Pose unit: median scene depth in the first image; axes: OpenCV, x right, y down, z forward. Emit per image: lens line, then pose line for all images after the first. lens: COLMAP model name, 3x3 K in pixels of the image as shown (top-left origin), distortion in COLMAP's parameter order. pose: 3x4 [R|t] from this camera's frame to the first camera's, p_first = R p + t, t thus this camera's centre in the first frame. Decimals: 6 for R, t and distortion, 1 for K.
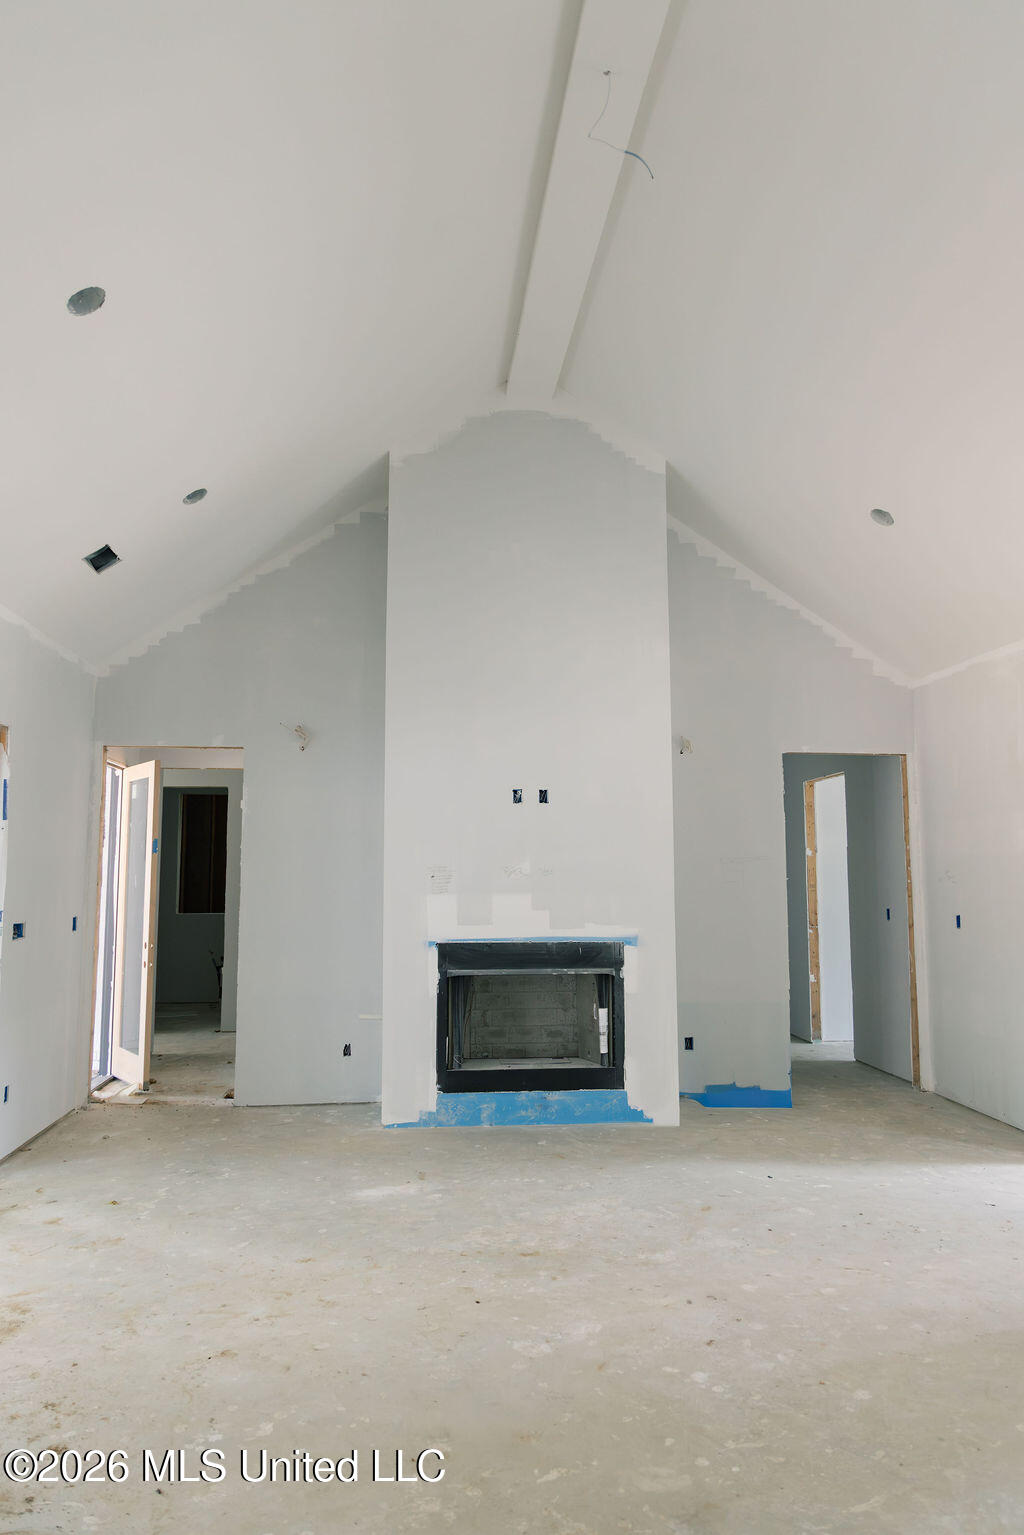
lens RADIAL K [[1042.1, 0, 505.3], [0, 1042.1, 762.2], [0, 0, 1]] dist [-0.007399, 0.018903]
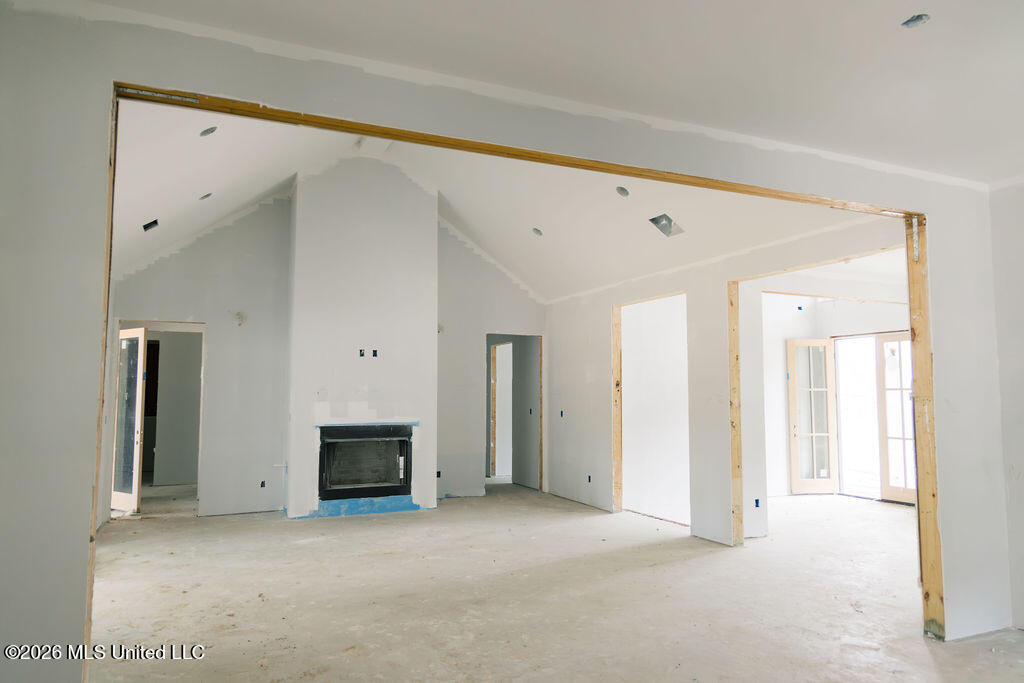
lens RADIAL K [[695.2, 0, 490.8], [0, 695.2, 351.3], [0, 0, 1]] dist [-0.007399, 0.018903]
pose [[0.953036, 0.018982, 0.302262, -0.144902], [-0.035007, 0.998249, 0.047686, -0.041236], [-0.300827, -0.056028, 0.952031, -0.324866]]
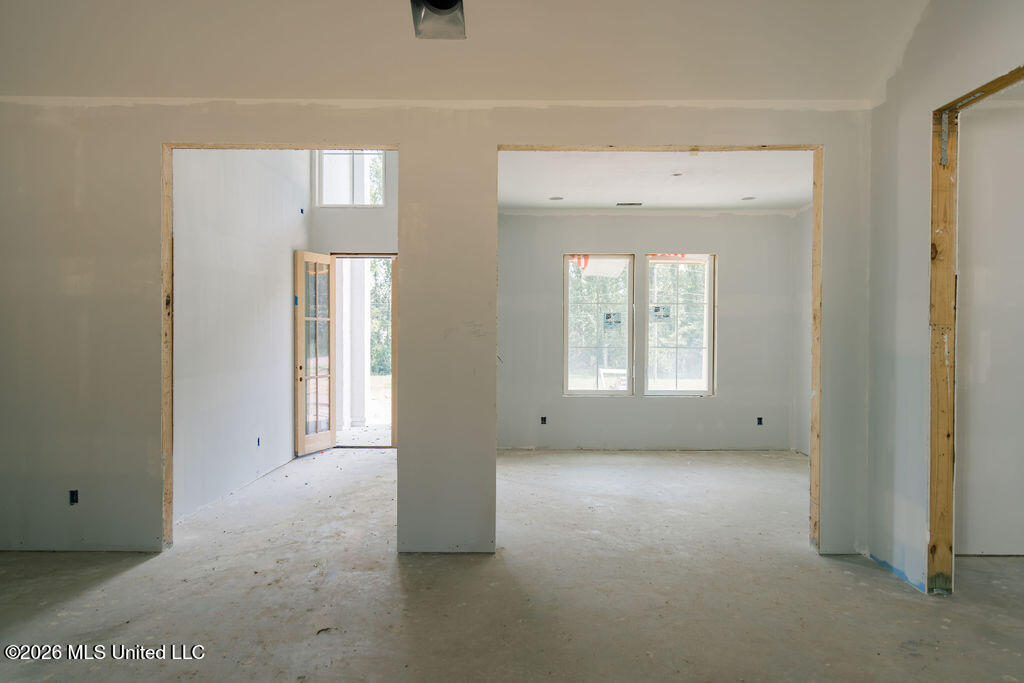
lens RADIAL K [[695.2, 0, 518.4], [0, 695.2, 347.6], [0, 0, 1]] dist [-0.007399, 0.018903]
pose [[0.089909, -0.024225, 0.995655, -0.154162], [-0.116829, 0.992546, 0.034699, 0.050417], [-0.989074, -0.119441, 0.086408, 0.405881]]
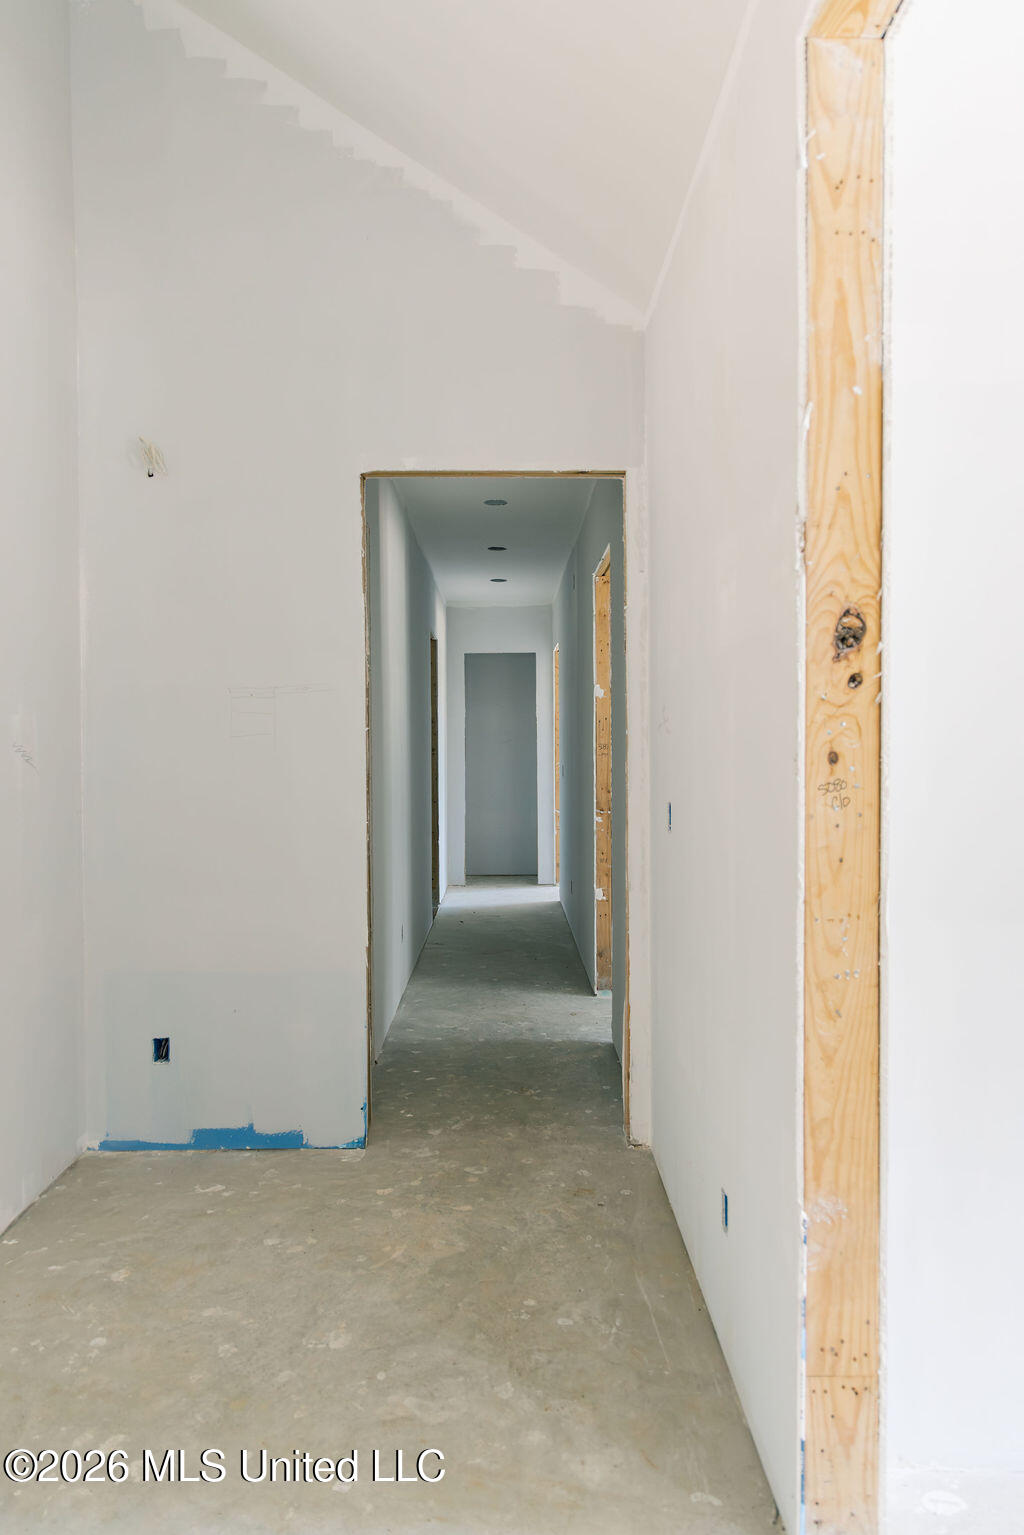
lens RADIAL K [[1042.1, 0, 490.7], [0, 1042.1, 757.8], [0, 0, 1]] dist [-0.007399, 0.018903]
pose [[0.995746, -0.001071, -0.092135, 0.380909], [0.012614, 0.992102, 0.124797, 0.065075], [0.091273, -0.125428, 0.987895, 0.520166]]
